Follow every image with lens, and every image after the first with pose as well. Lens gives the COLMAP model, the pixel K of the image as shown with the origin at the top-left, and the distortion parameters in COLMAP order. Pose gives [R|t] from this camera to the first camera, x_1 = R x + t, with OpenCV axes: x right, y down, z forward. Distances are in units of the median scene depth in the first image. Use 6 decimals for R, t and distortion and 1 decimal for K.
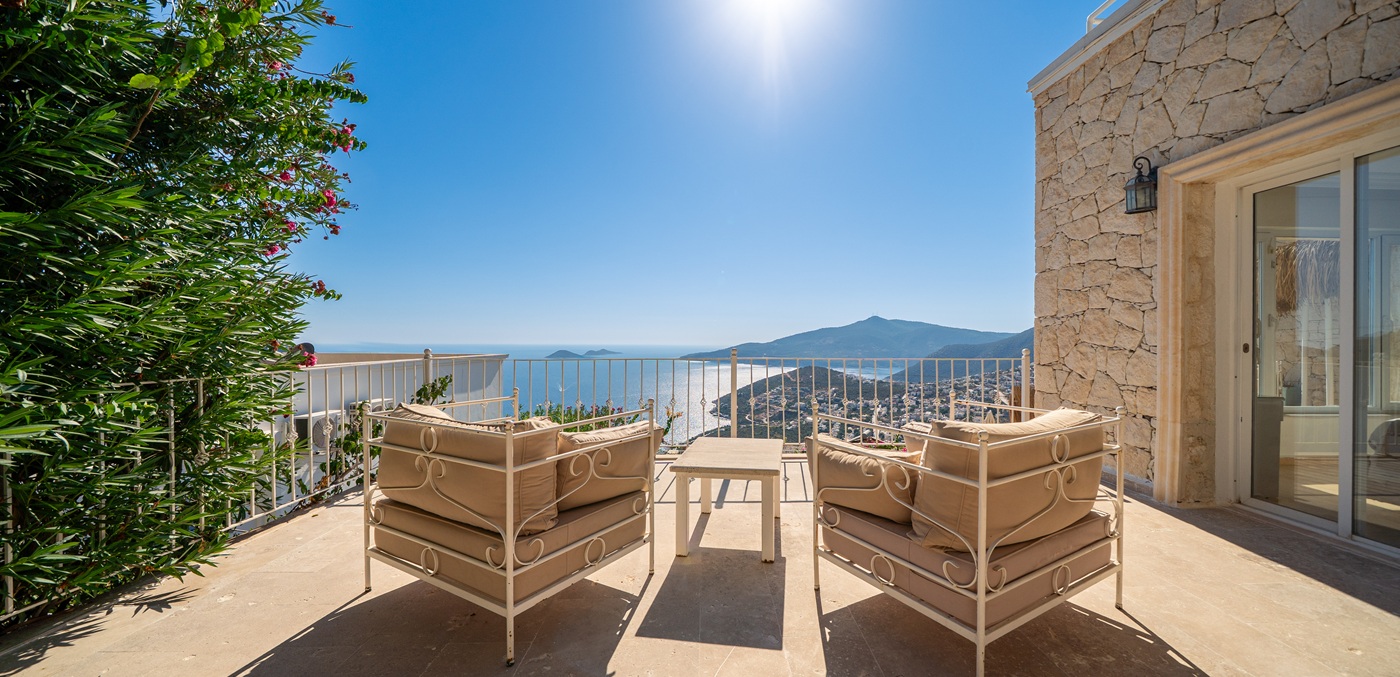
lens RADIAL K [[494.5, 0, 700.0], [0, 494.5, 338.5], [0, 0, 1]] dist [0.000720, 0.000142]
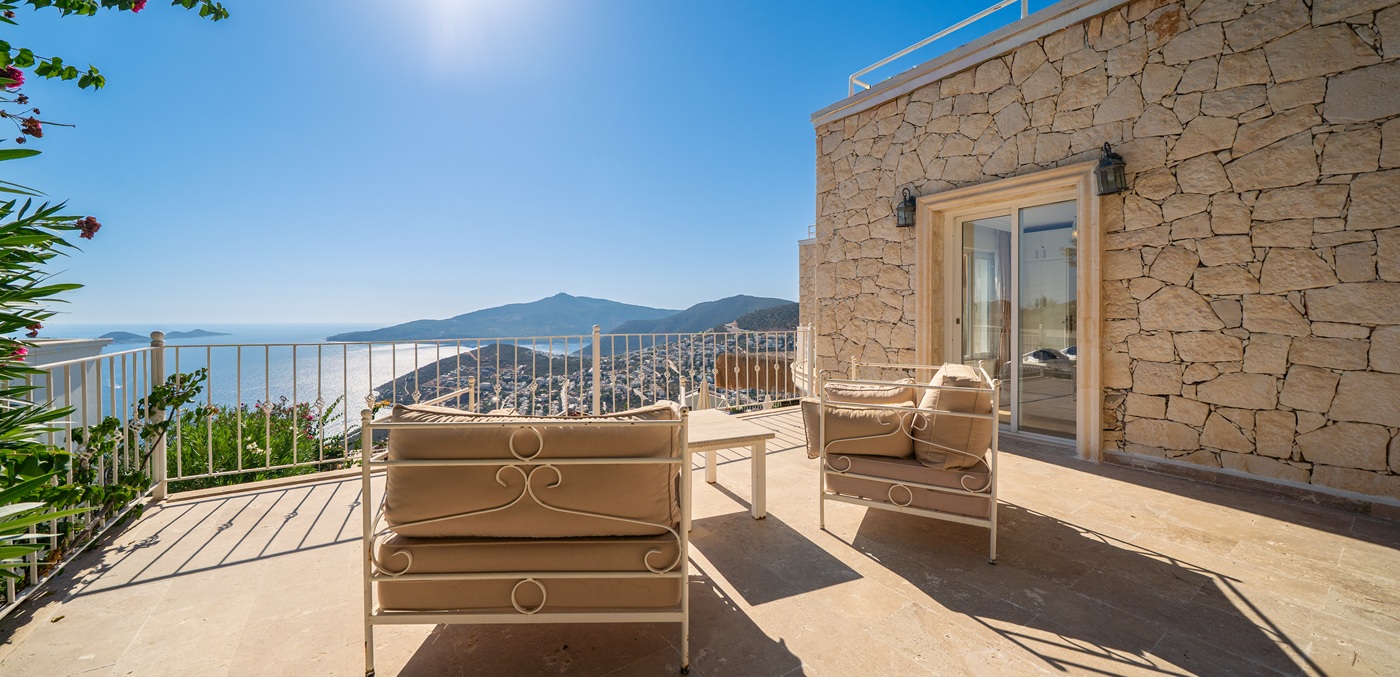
lens RADIAL K [[507.2, 0, 652.3], [0, 507.2, 318.7], [0, 0, 1]] dist [0.001261, 0.000062]
pose [[0.852535, -0.004166, 0.522653, -0.488214], [0.000449, 0.999974, 0.007238, -0.000064], [-0.522669, -0.005936, 0.852515, 0.125093]]
